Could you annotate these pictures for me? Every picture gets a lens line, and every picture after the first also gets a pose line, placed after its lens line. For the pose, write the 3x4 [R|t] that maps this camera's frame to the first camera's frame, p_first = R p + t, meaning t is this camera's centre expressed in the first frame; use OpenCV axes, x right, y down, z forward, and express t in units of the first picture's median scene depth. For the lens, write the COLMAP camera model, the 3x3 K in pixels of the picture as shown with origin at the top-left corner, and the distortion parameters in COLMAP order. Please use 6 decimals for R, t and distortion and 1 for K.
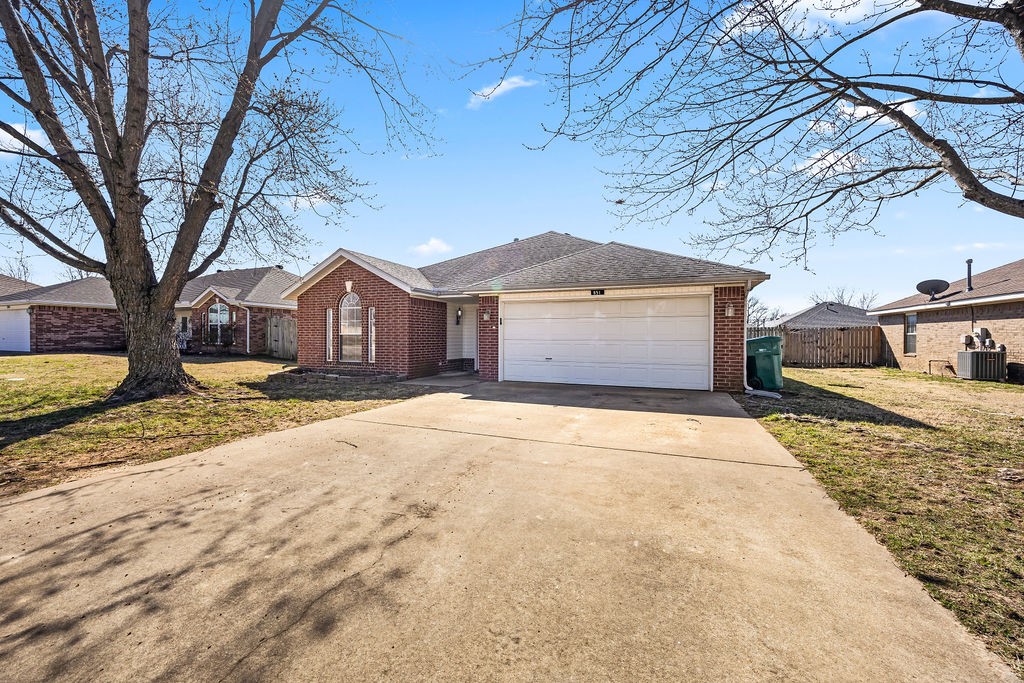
lens RADIAL K [[388.2, 0, 508.7], [0, 388.2, 339.3], [0, 0, 1]] dist [-0.001395, -0.000019]
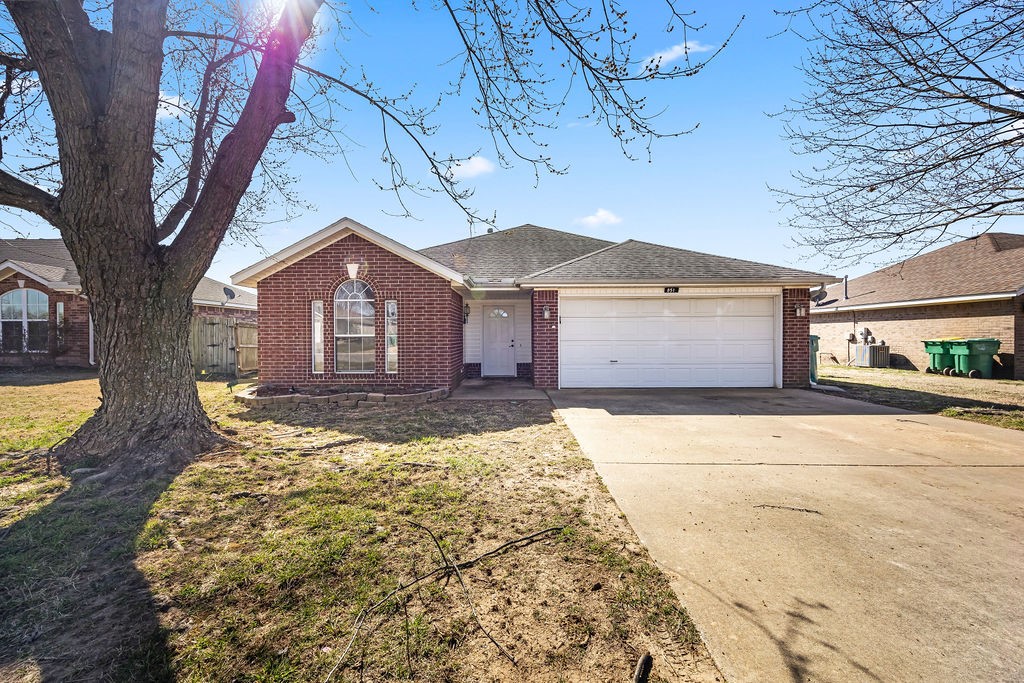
lens RADIAL K [[388.2, 0, 508.7], [0, 388.2, 339.3], [0, 0, 1]] dist [-0.001395, -0.000019]
pose [[0.935946, -0.010011, 0.352001, -0.432478], [0.009269, 0.999950, 0.003793, -0.007083], [-0.352022, -0.000288, 0.935992, 0.228749]]
